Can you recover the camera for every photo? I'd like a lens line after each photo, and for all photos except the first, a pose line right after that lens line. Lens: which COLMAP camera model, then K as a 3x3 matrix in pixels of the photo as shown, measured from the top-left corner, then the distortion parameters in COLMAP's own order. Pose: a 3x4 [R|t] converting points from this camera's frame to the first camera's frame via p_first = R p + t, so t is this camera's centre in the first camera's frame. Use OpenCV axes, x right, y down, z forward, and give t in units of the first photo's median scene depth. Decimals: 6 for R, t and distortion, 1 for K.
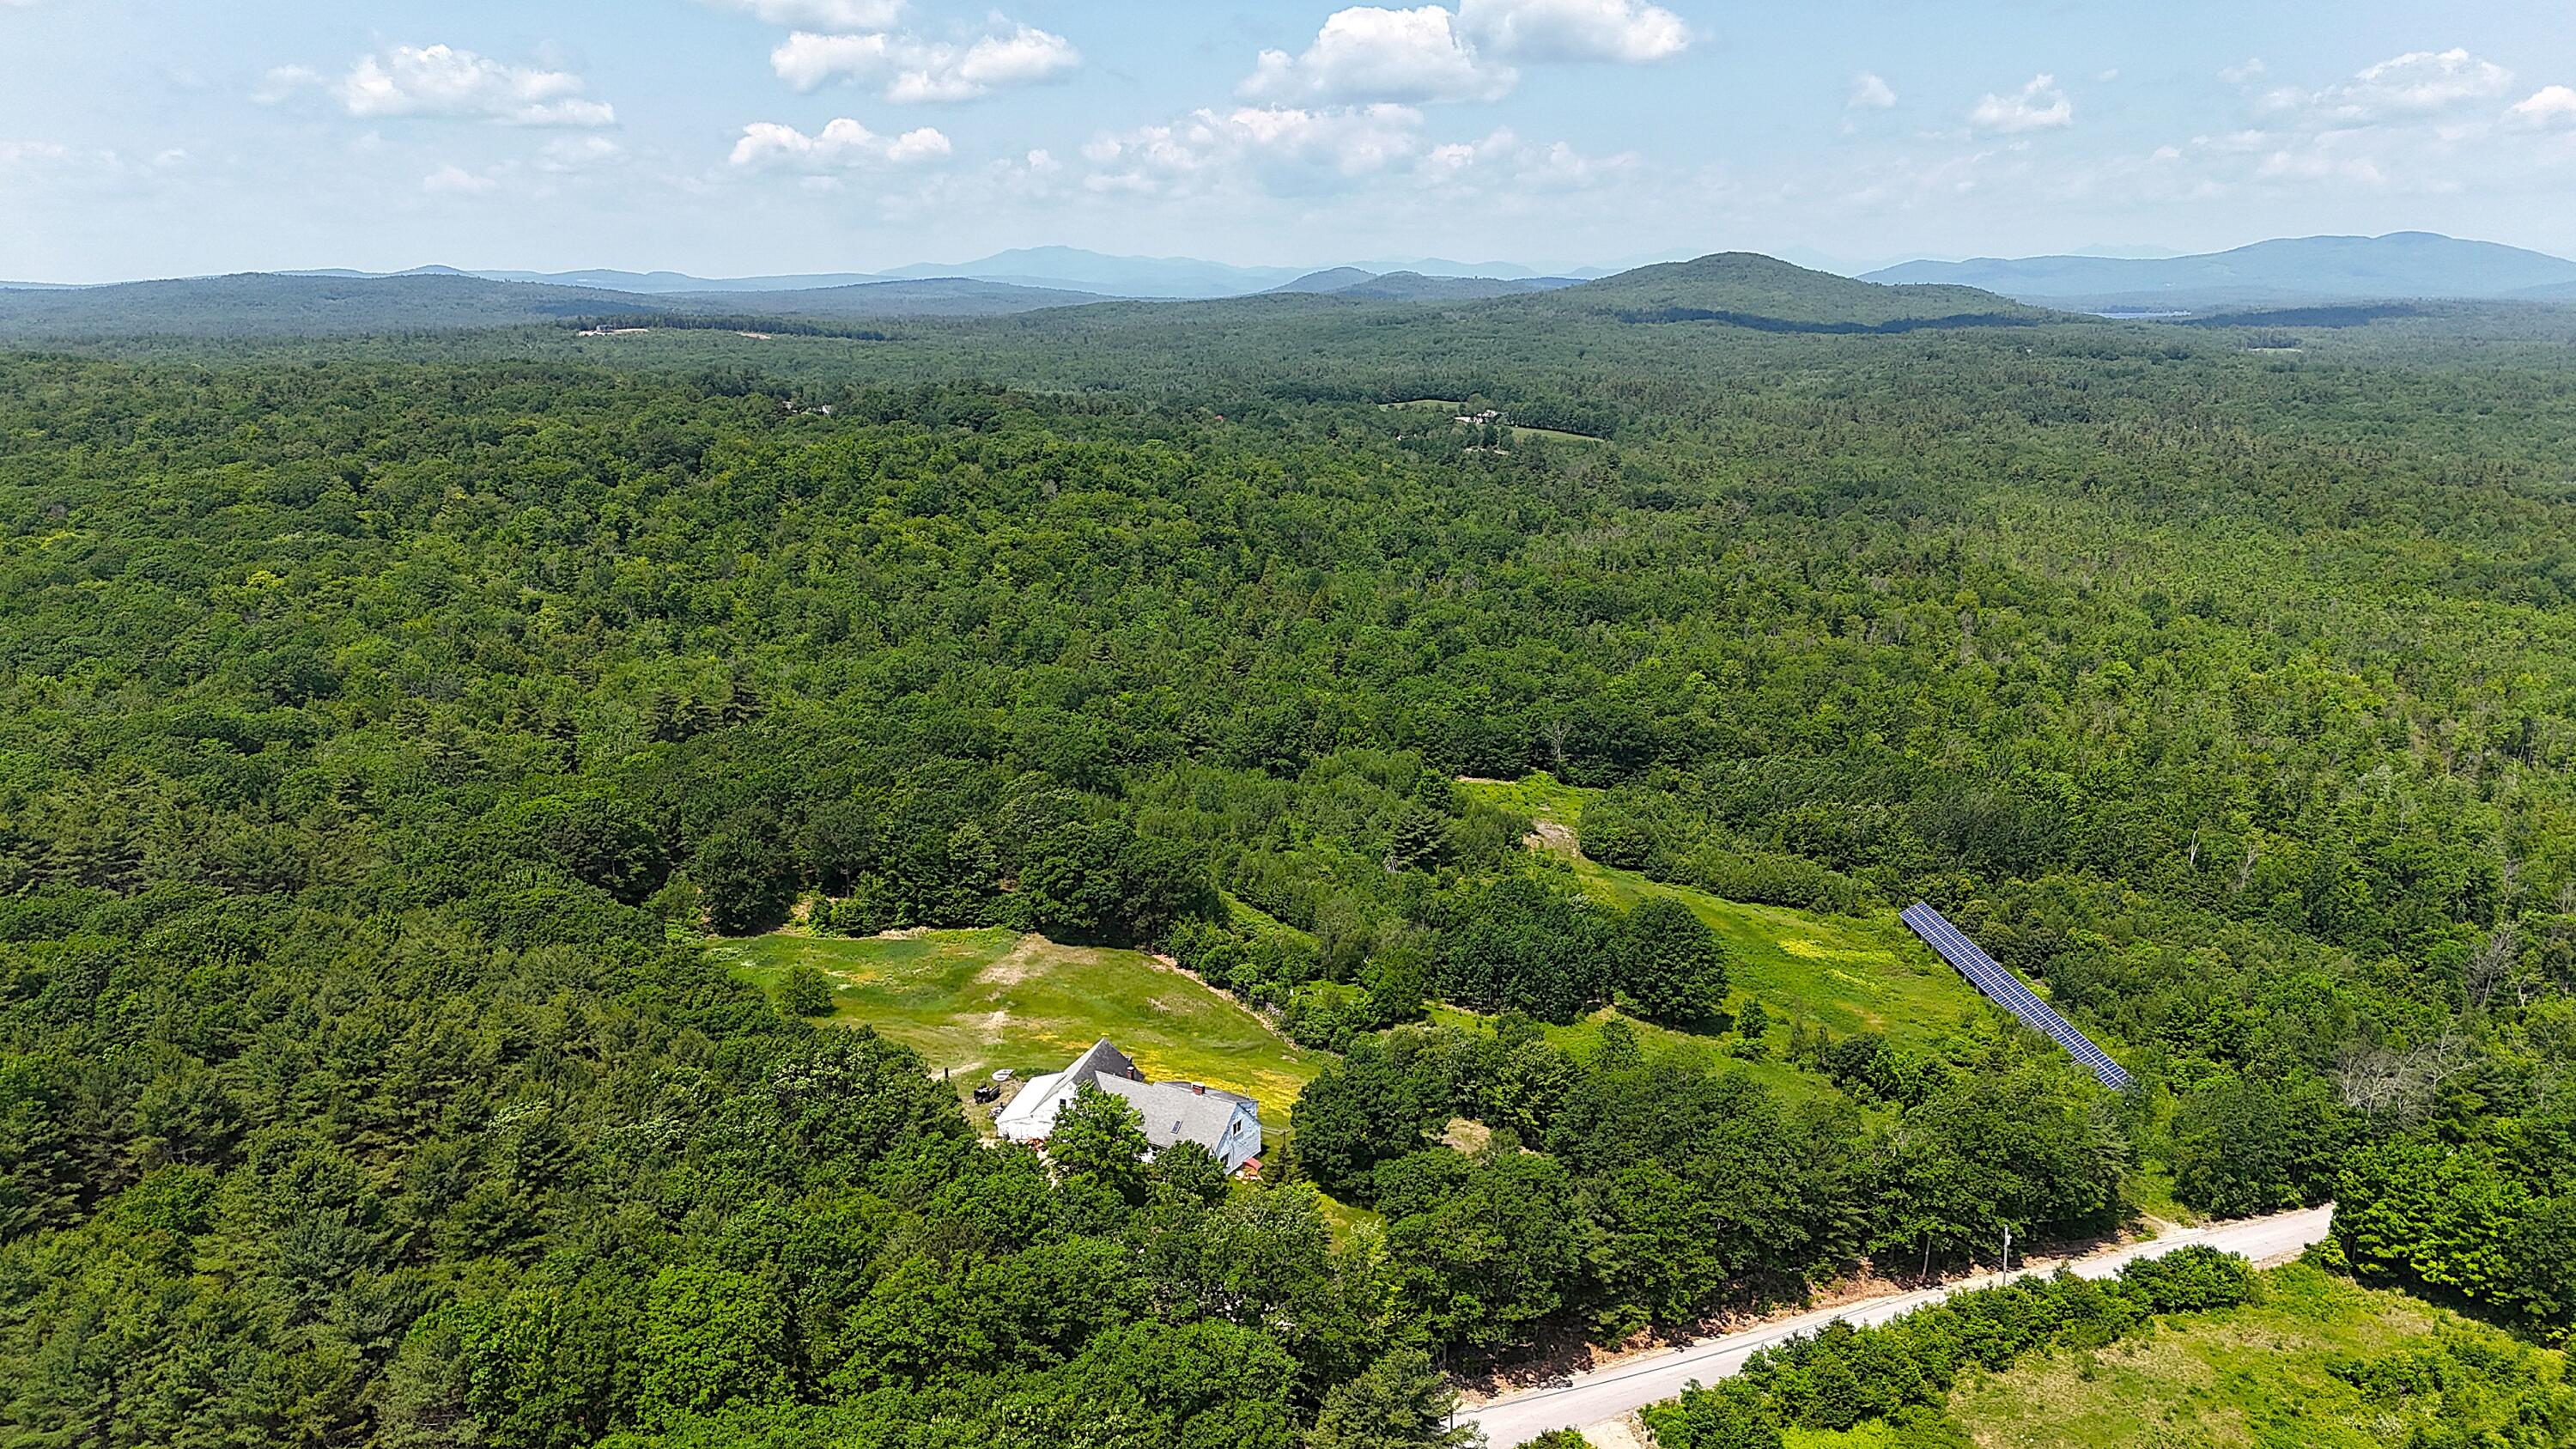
lens RADIAL K [[1881.1, 0, 1288.0], [0, 1881.1, 724.5], [0, 0, 1]] dist [0.113788, -0.143053]
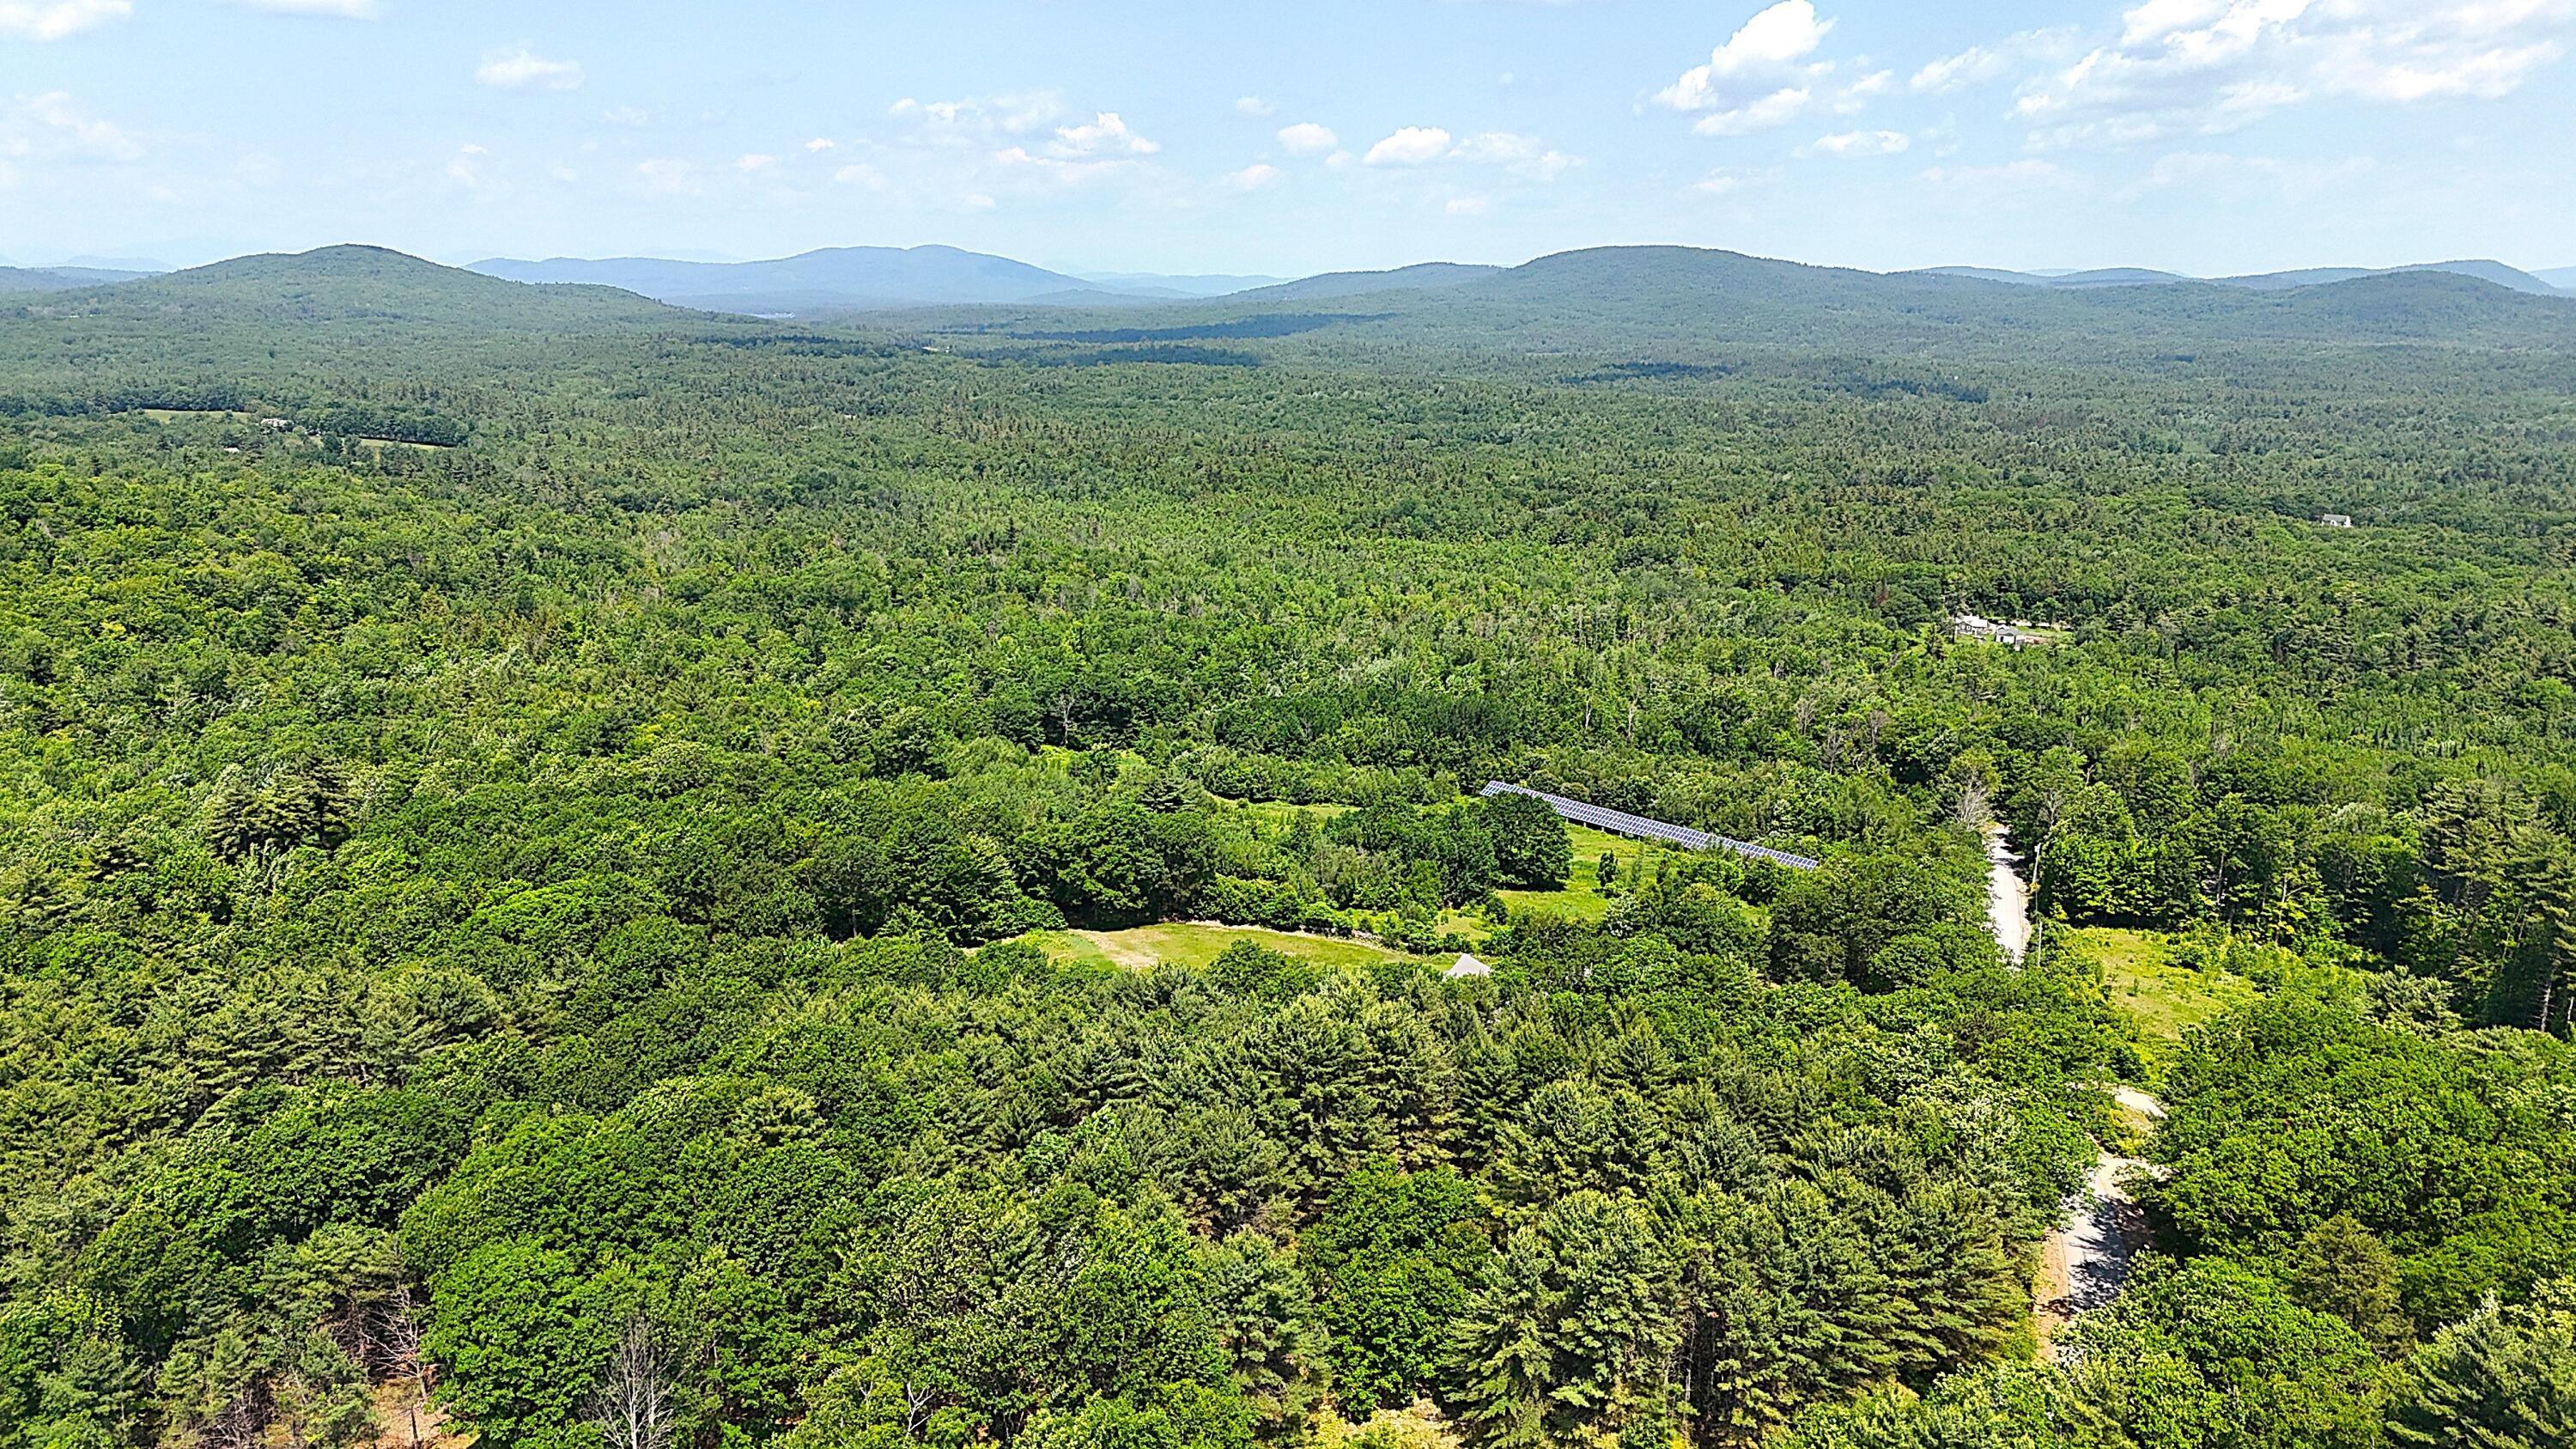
lens RADIAL K [[1873.3, 0, 1284.4], [0, 1873.3, 756.7], [0, 0, 1]] dist [0.086757, -0.087659]
pose [[0.763527, -0.151522, 0.627748, -0.418200], [0.140620, 0.987768, 0.067386, -0.019760], [-0.630280, 0.036822, 0.775494, 0.094891]]
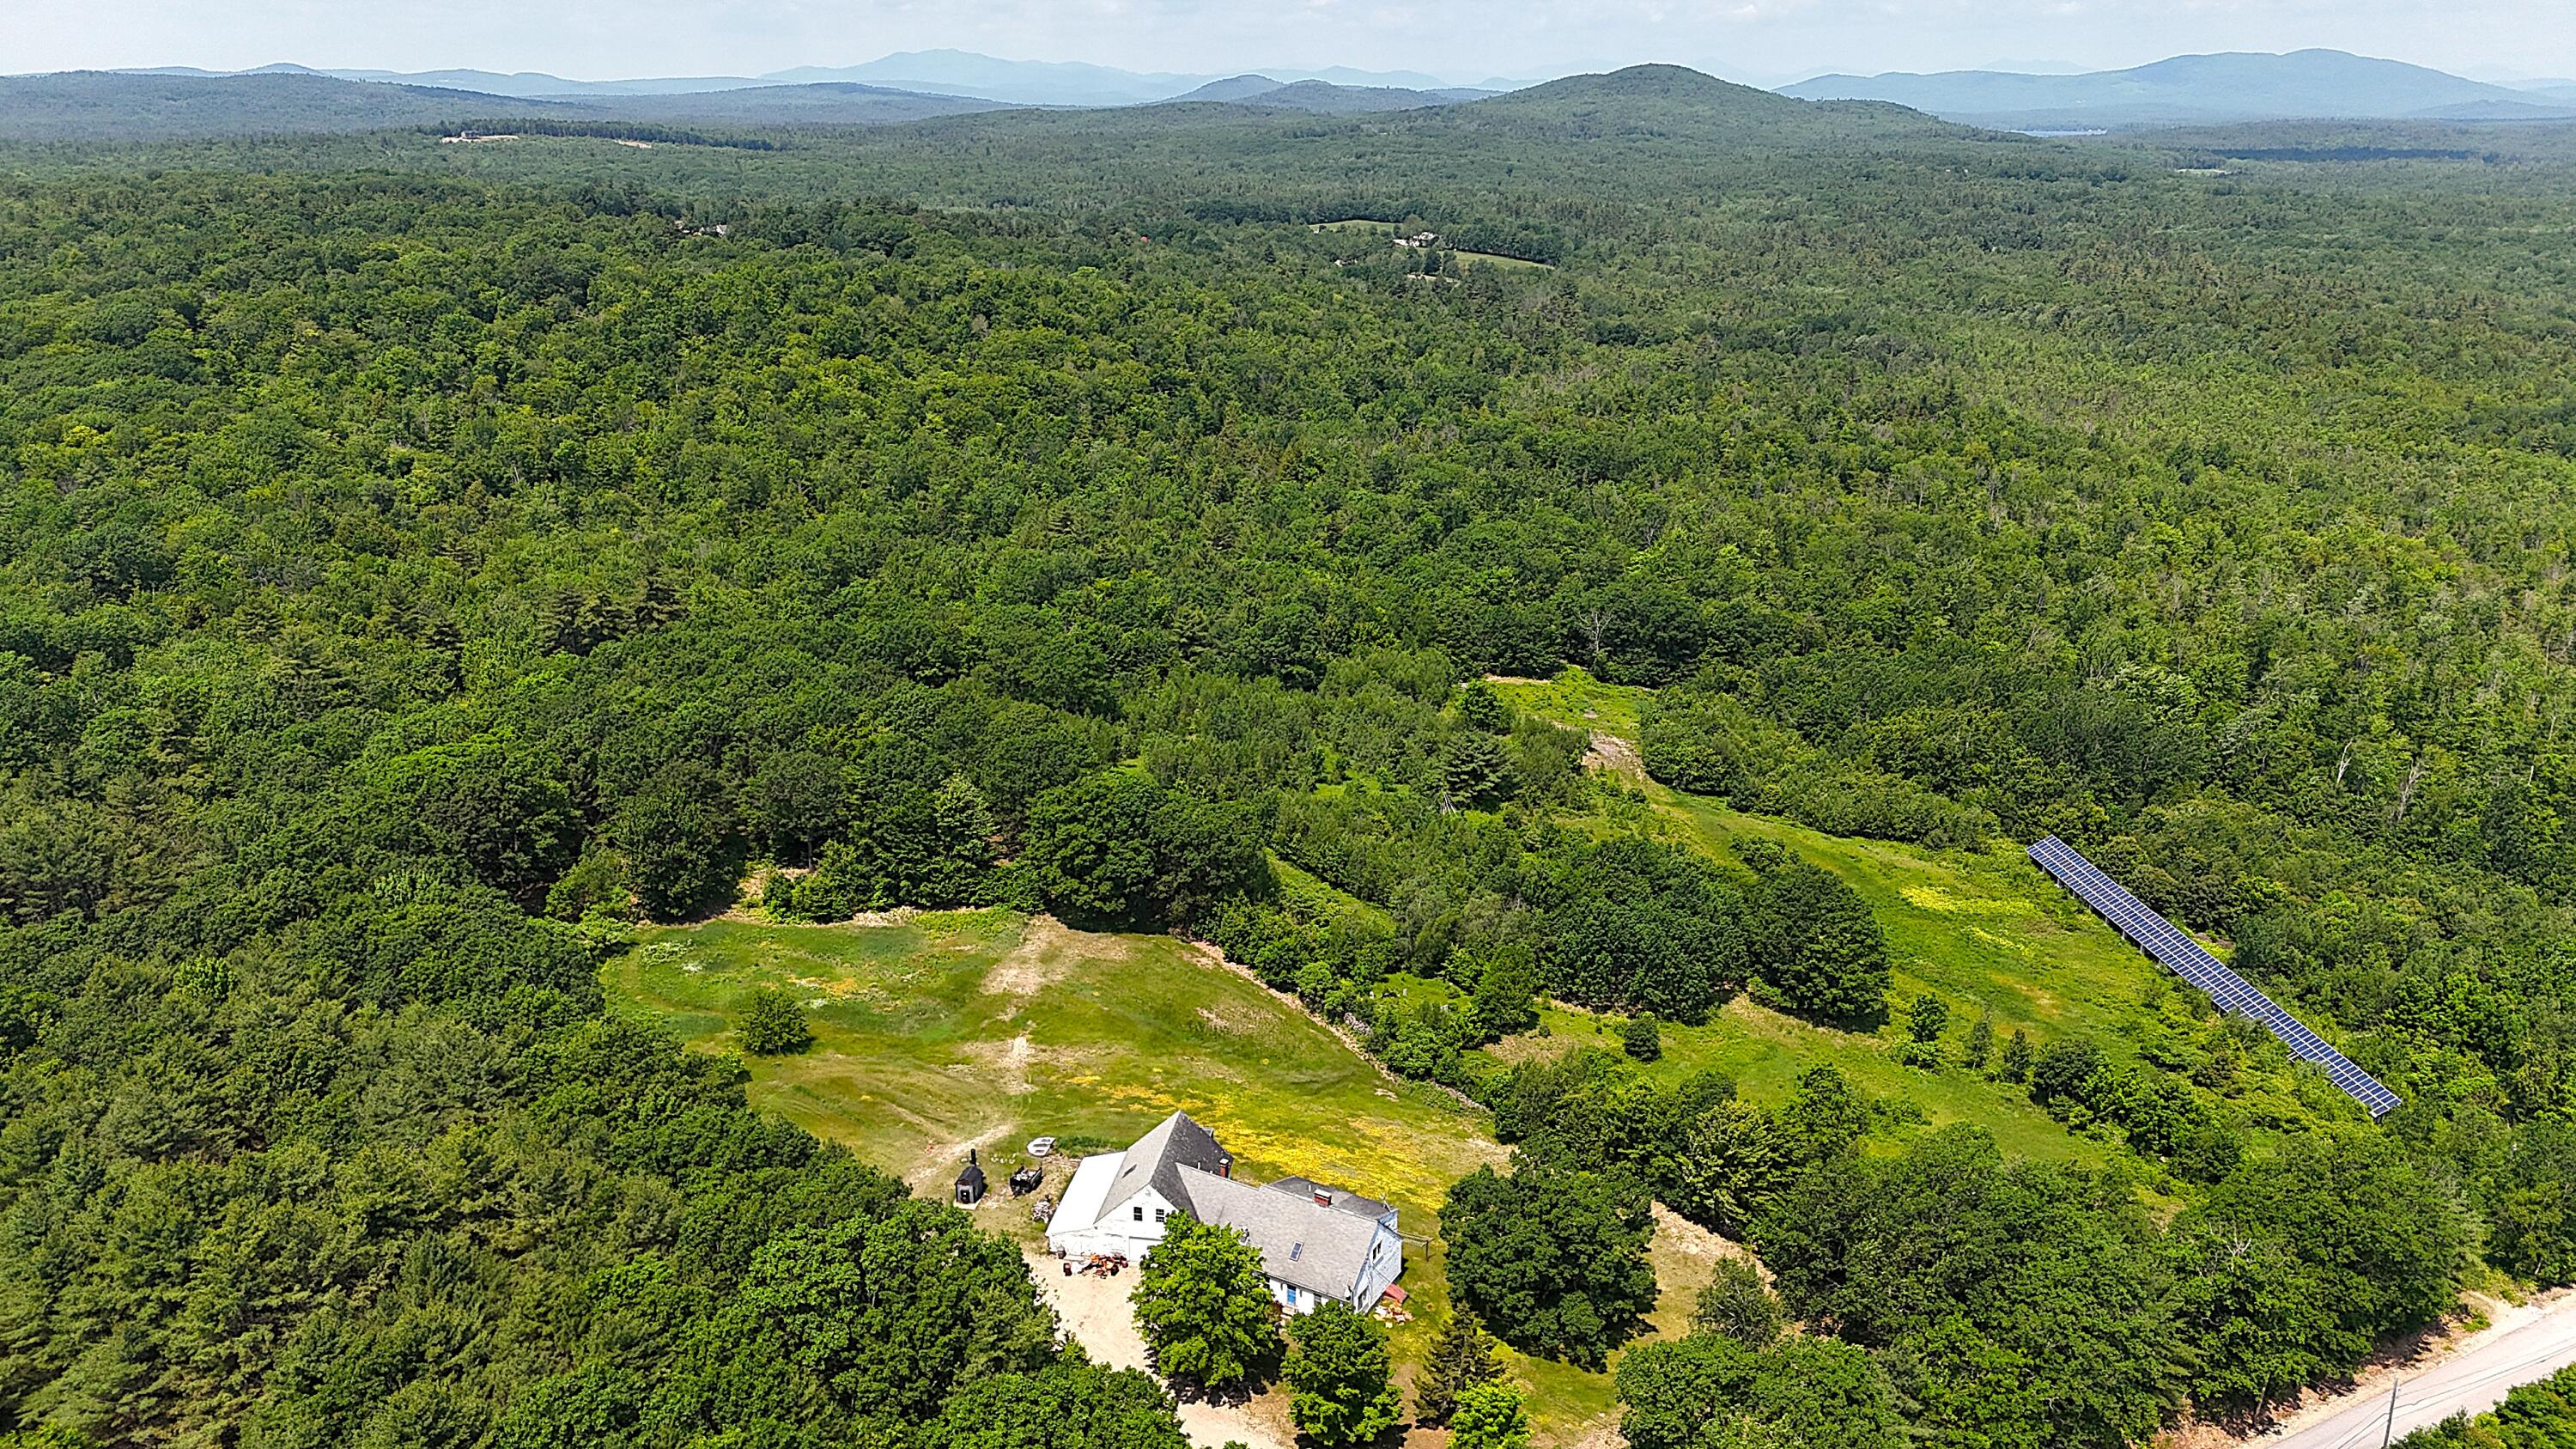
lens RADIAL K [[1873.3, 0, 1284.4], [0, 1873.3, 756.7], [0, 0, 1]] dist [0.086757, -0.087659]
pose [[0.998801, -0.008248, 0.048264, -0.043873], [0.002955, 0.994066, 0.108735, -0.028668], [-0.048874, -0.108462, 0.992898, 0.124506]]
